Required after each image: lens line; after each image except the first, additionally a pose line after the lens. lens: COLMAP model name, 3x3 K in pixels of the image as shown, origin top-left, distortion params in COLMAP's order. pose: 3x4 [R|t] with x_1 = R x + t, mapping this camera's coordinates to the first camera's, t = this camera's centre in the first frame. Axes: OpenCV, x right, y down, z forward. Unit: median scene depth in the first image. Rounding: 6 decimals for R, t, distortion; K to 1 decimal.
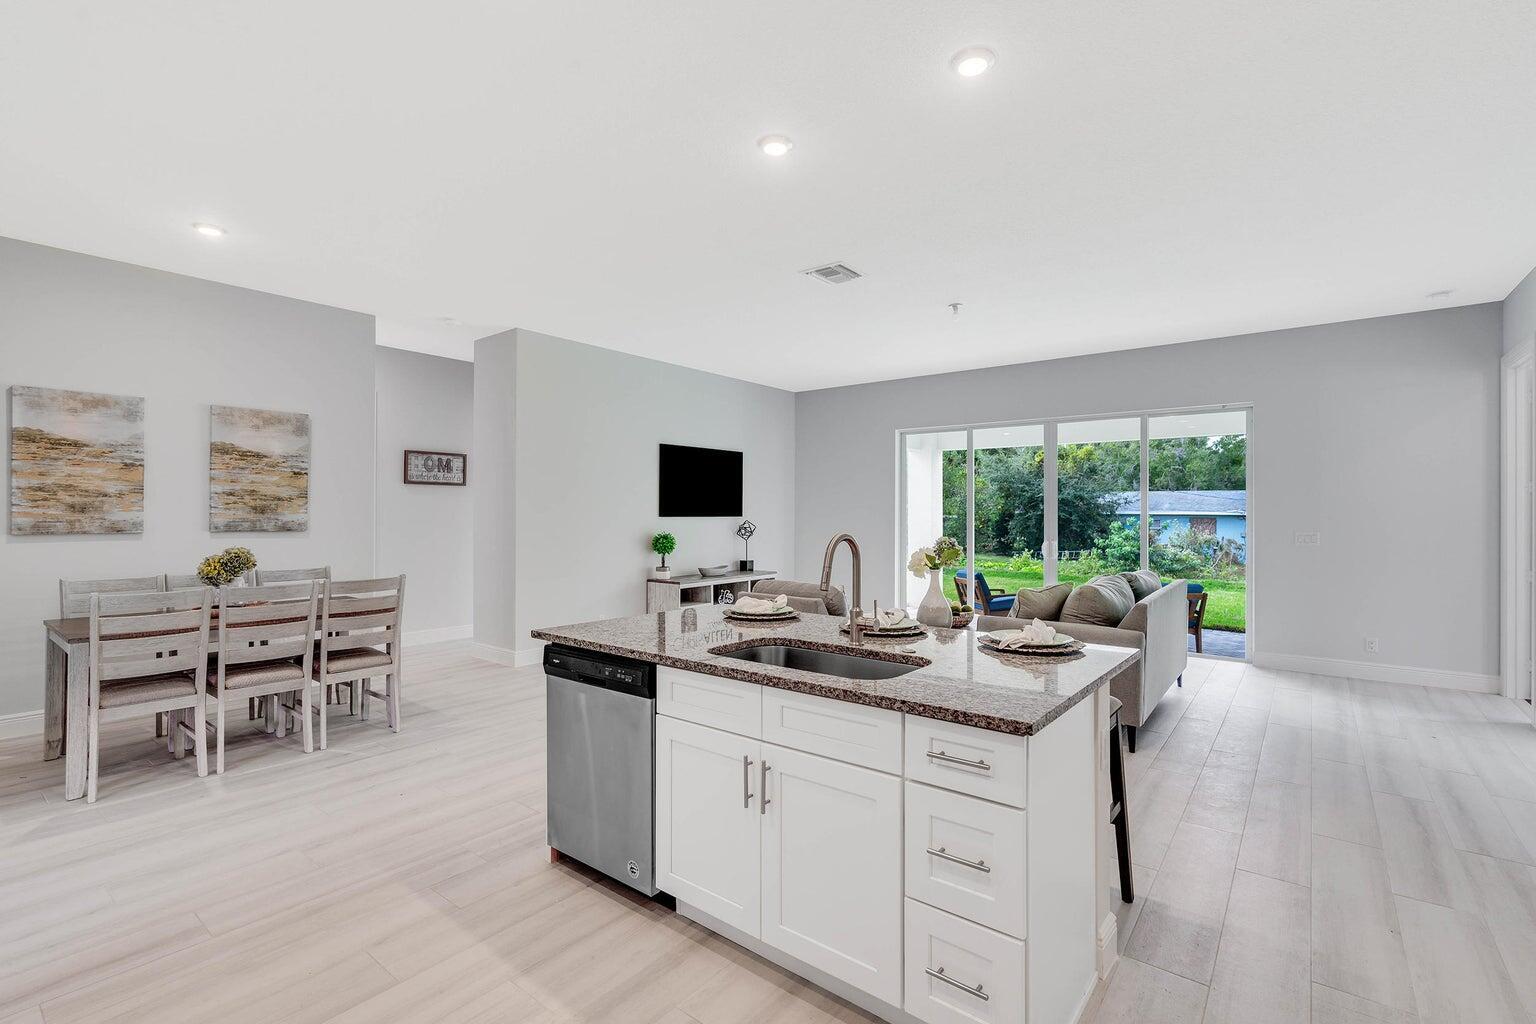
lens RADIAL K [[709.8, 0, 756.5], [0, 709.8, 511.8], [0, 0, 1]] dist [-0.011100, 0.000318]
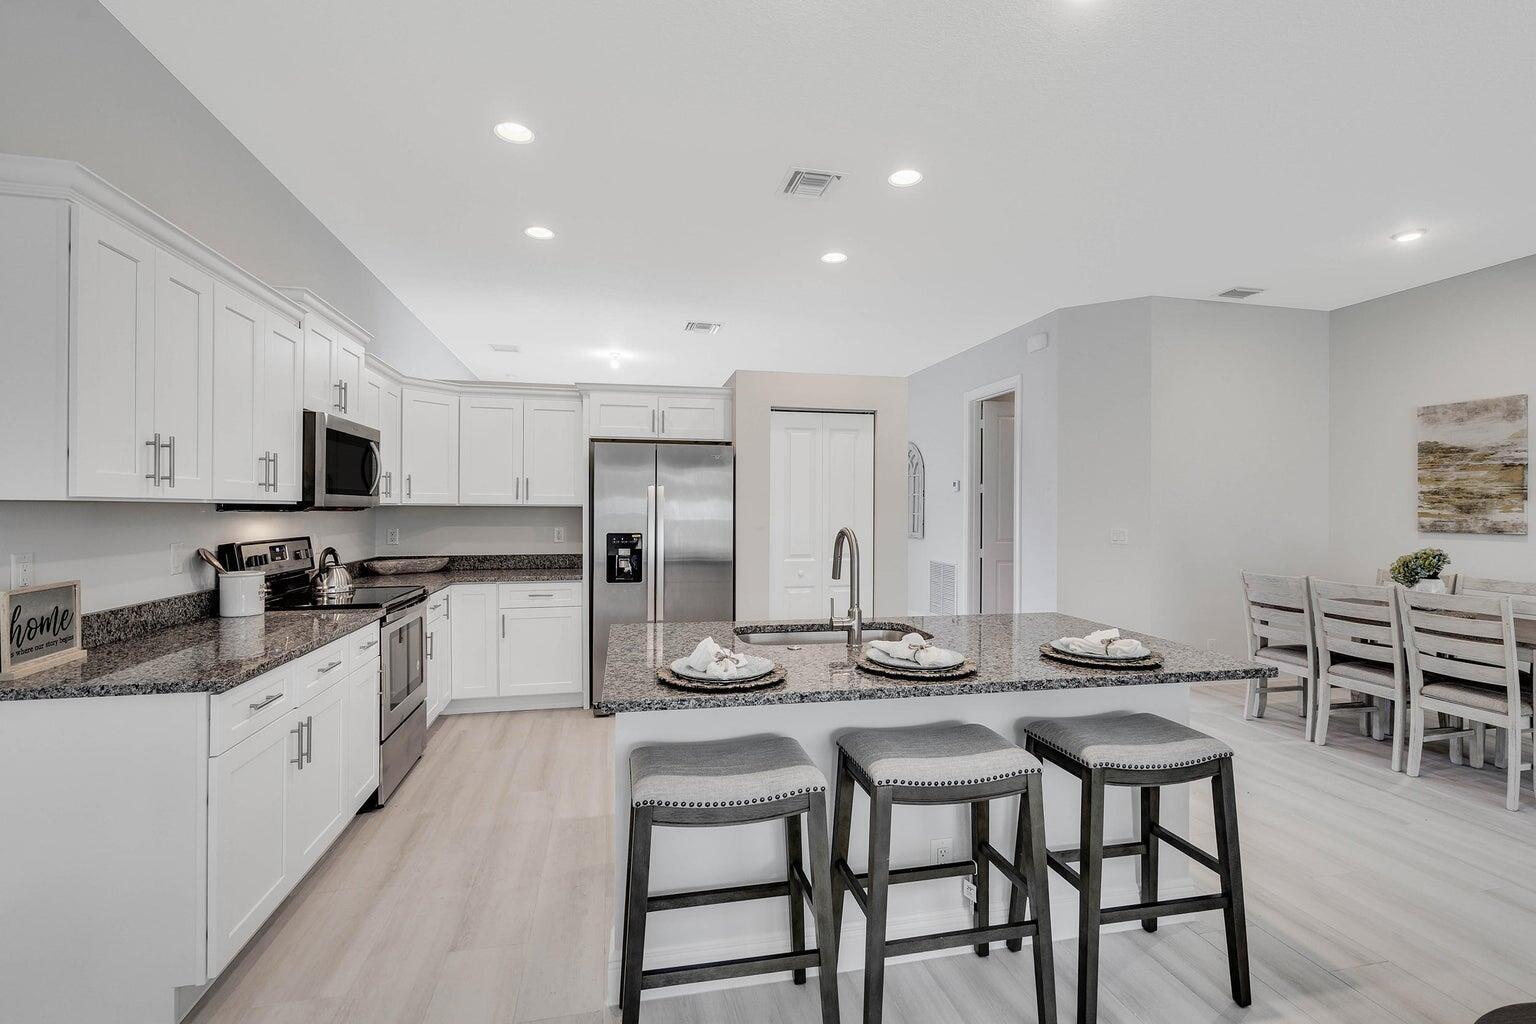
lens RADIAL K [[709.8, 0, 756.5], [0, 709.8, 511.8], [0, 0, 1]] dist [-0.011100, 0.000318]
pose [[-0.647958, -0.006871, -0.761645, 0.556850], [-0.010544, 0.999944, -0.000050, 0.009844], [0.761603, 0.007998, -0.647994, 0.870790]]
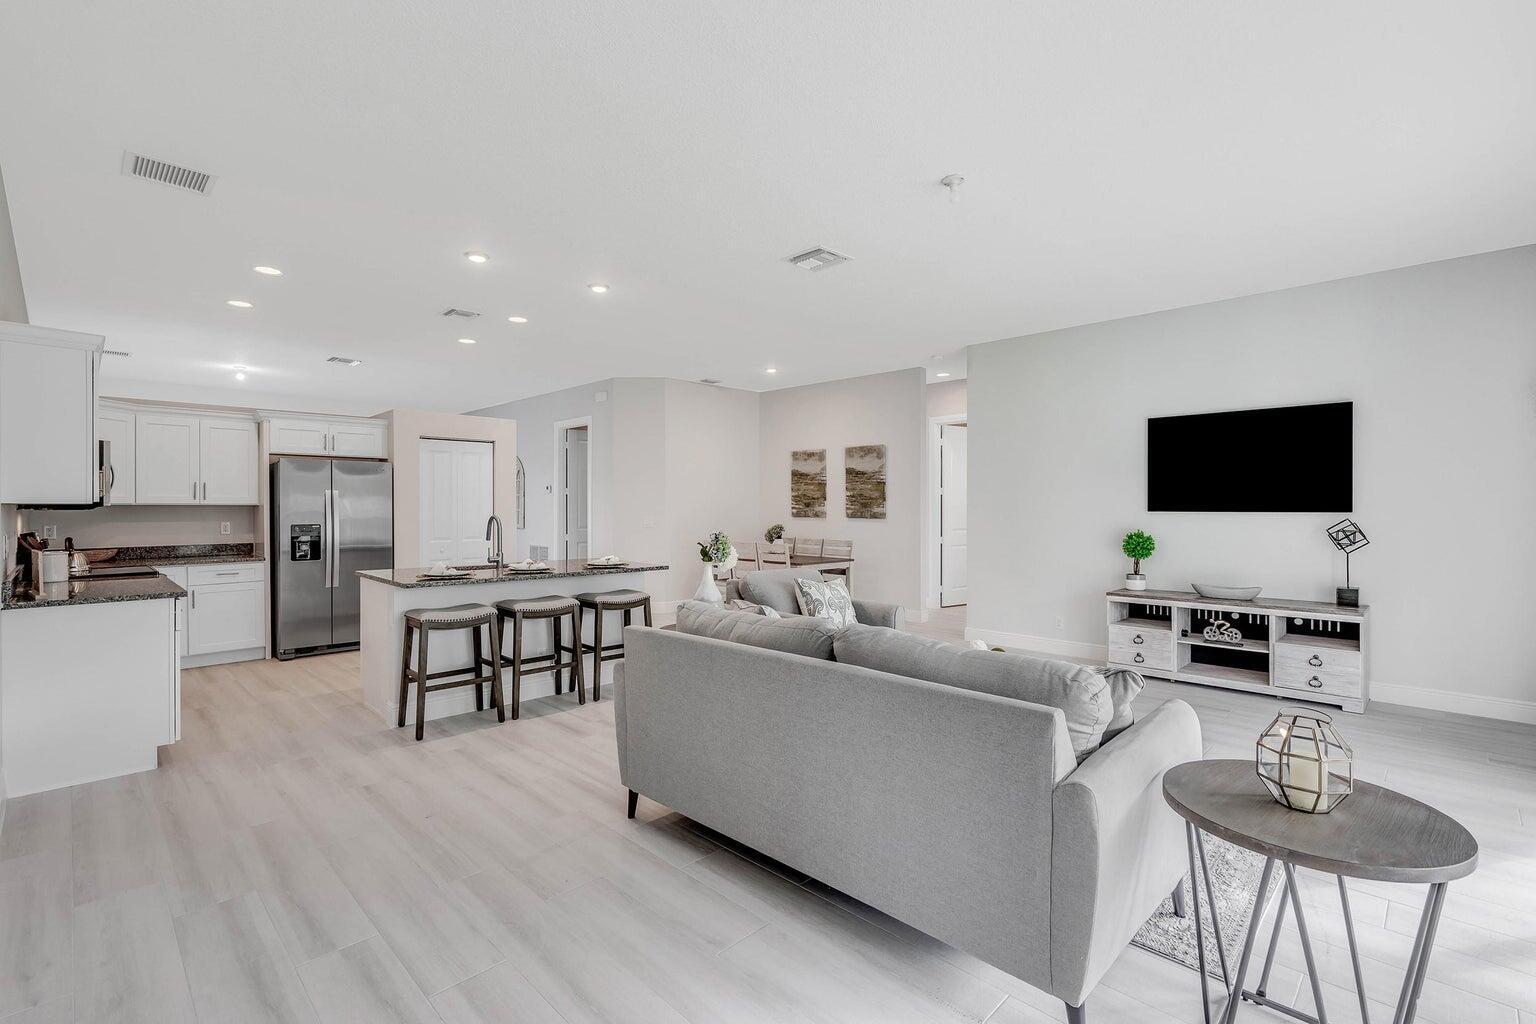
lens RADIAL K [[709.8, 0, 756.5], [0, 709.8, 511.8], [0, 0, 1]] dist [-0.011100, 0.000318]
pose [[-0.148737, 0.000591, -0.988877, 1.186765], [-0.003160, 0.999994, 0.001073, 0.013449], [0.988872, 0.003285, -0.148734, 1.169478]]
